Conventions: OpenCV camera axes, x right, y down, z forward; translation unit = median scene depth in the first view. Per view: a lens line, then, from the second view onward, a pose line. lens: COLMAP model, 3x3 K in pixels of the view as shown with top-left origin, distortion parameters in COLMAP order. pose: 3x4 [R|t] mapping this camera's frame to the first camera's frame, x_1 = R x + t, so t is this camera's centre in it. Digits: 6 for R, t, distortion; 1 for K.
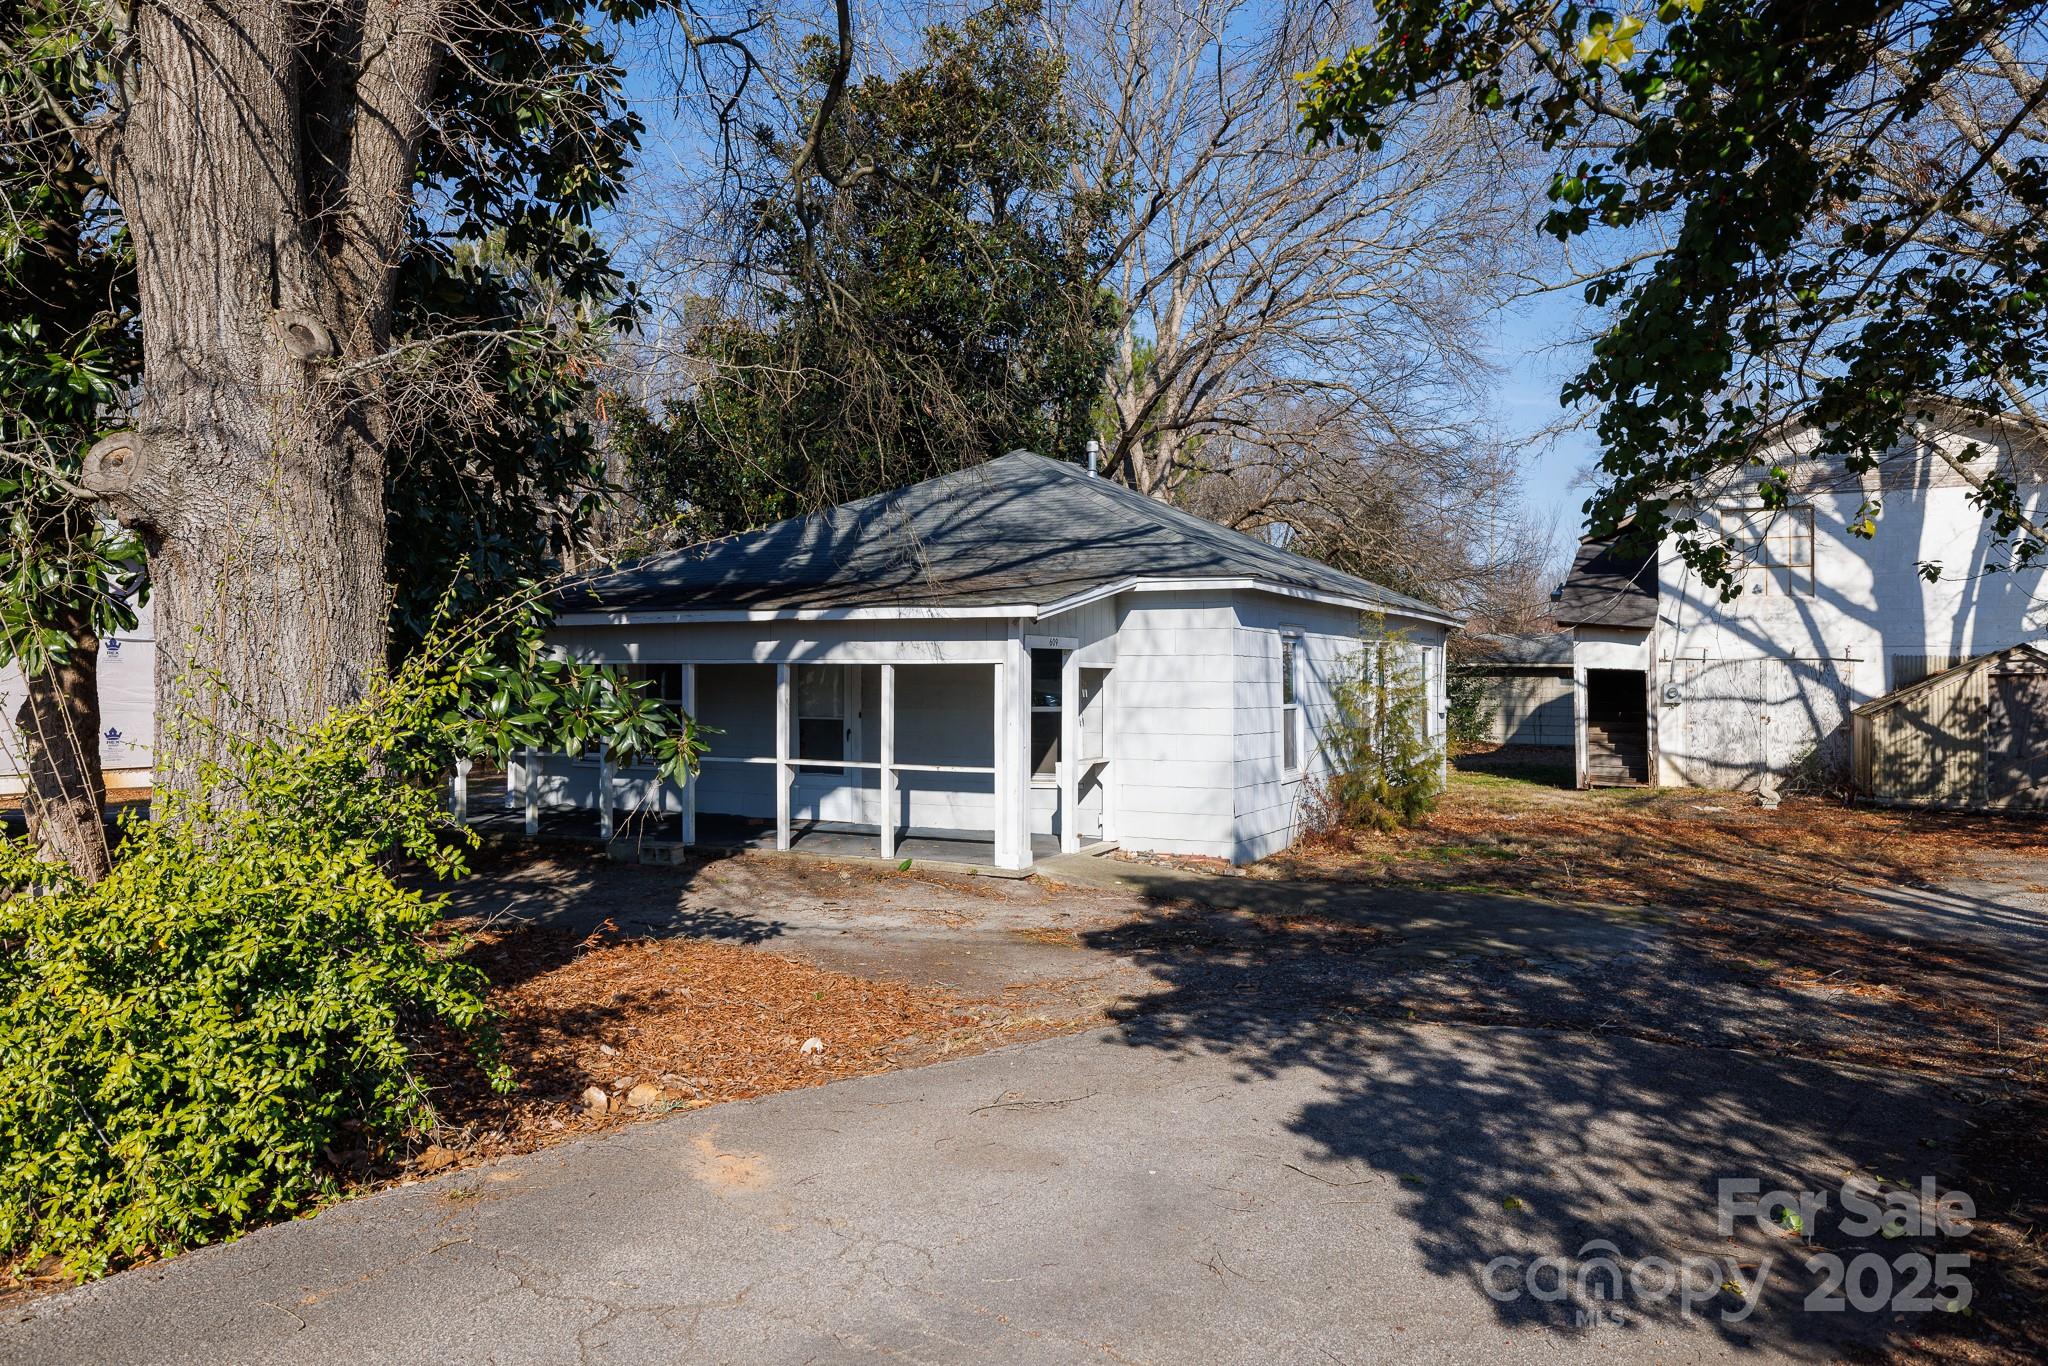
lens RADIAL K [[1437.7, 0, 1024.0], [0, 1437.7, 683.0], [0, 0, 1]] dist [-0.003405, -0.000511]
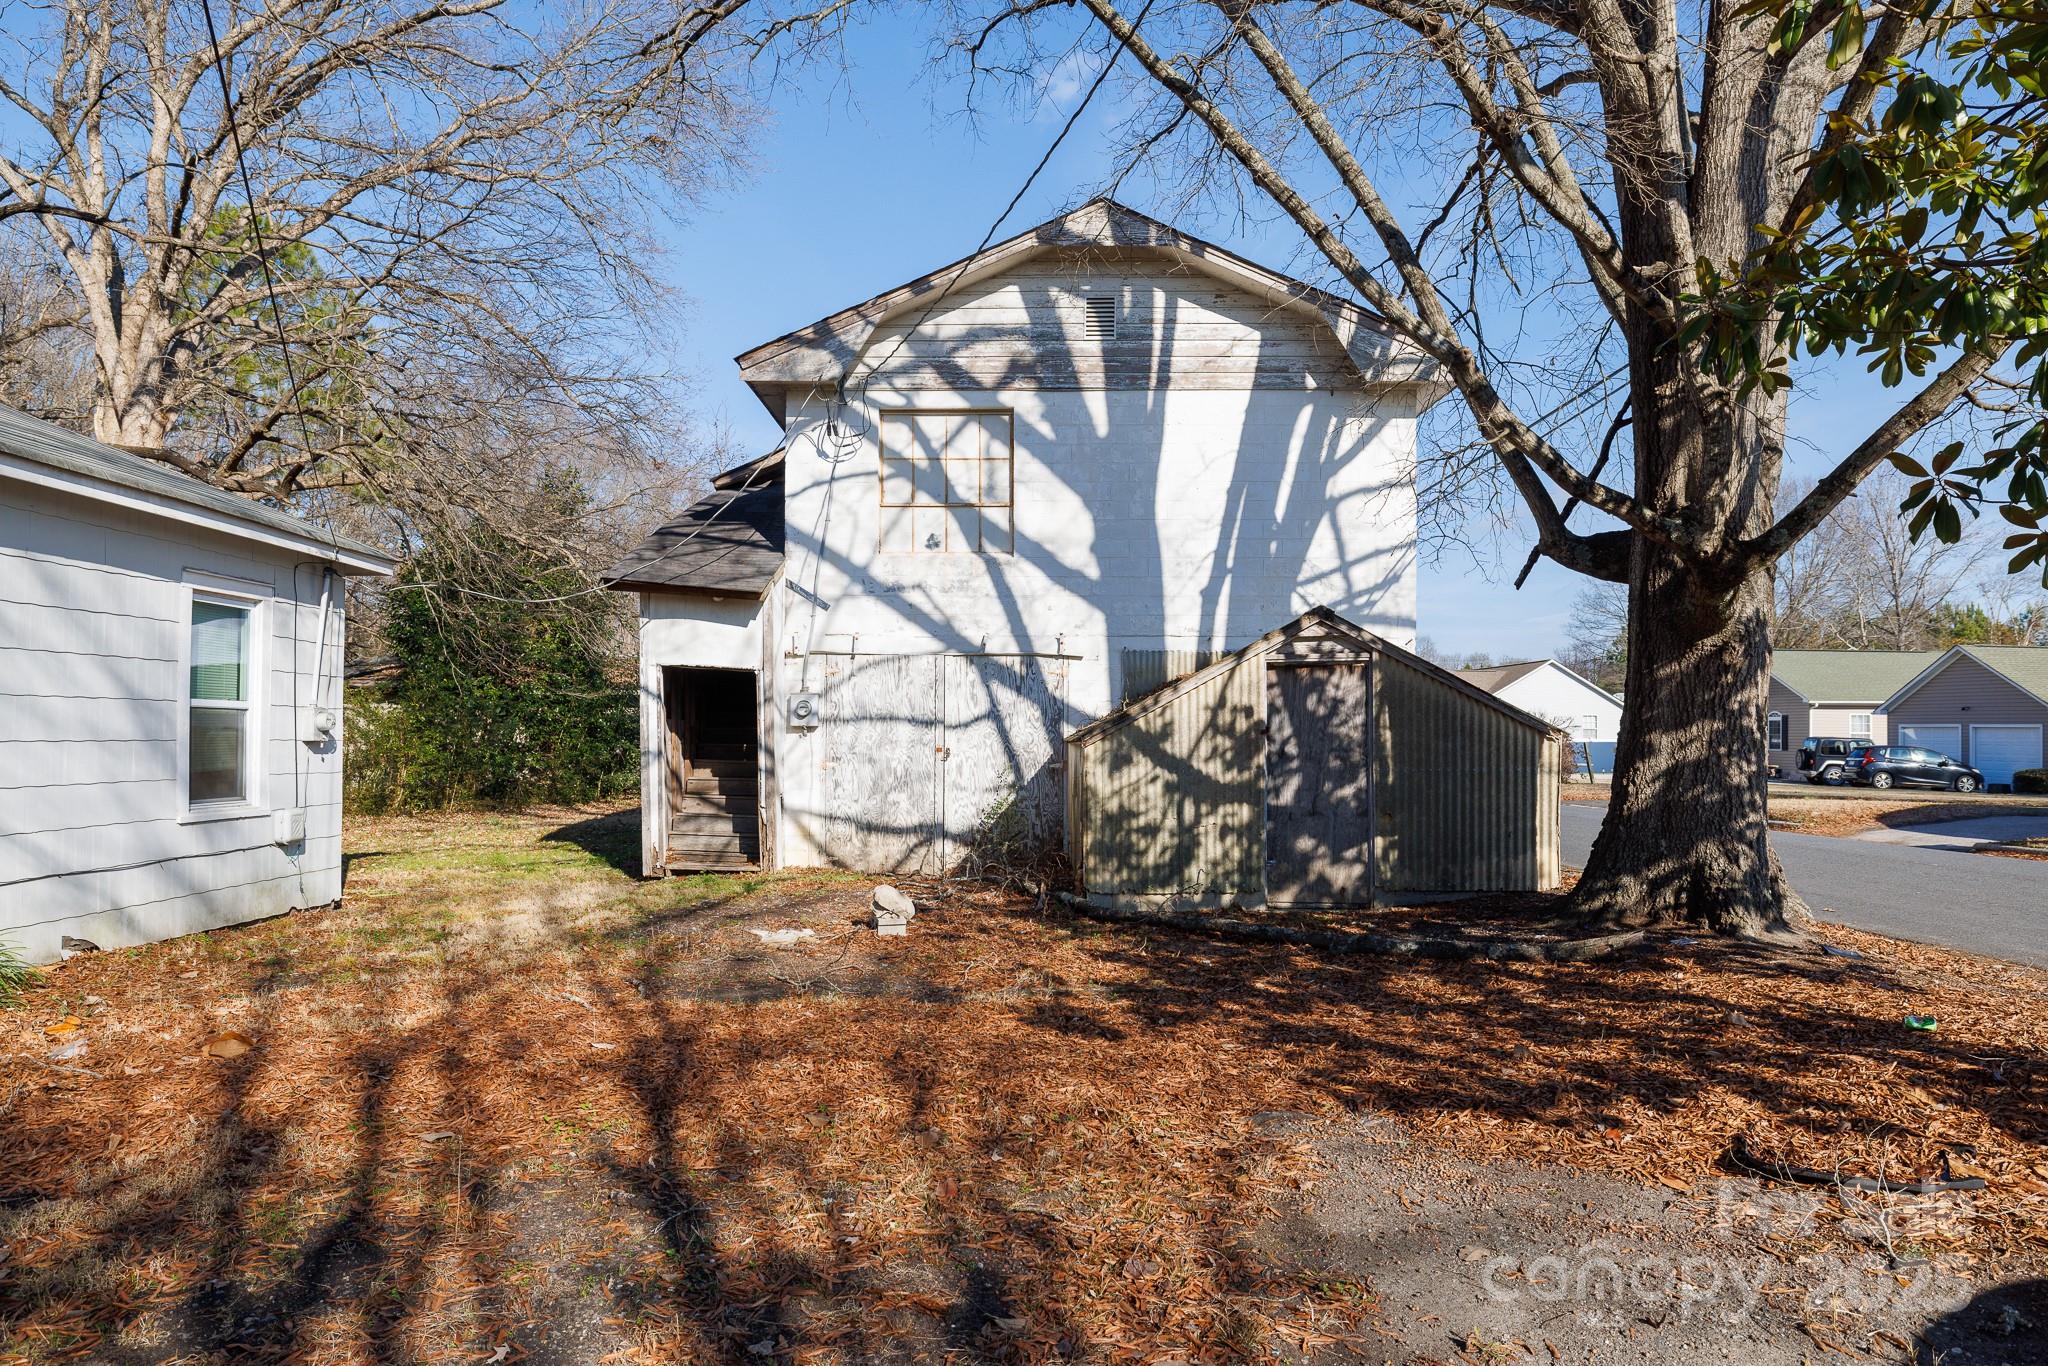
lens RADIAL K [[1321.3, 0, 1024.0], [0, 1321.3, 683.0], [0, 0, 1]] dist [-0.001476, -0.000552]
pose [[0.896499, 0.018954, 0.442640, 0.303200], [-0.002509, 0.999286, -0.037708, 0.017119], [-0.443038, 0.032695, 0.895906, 0.487944]]
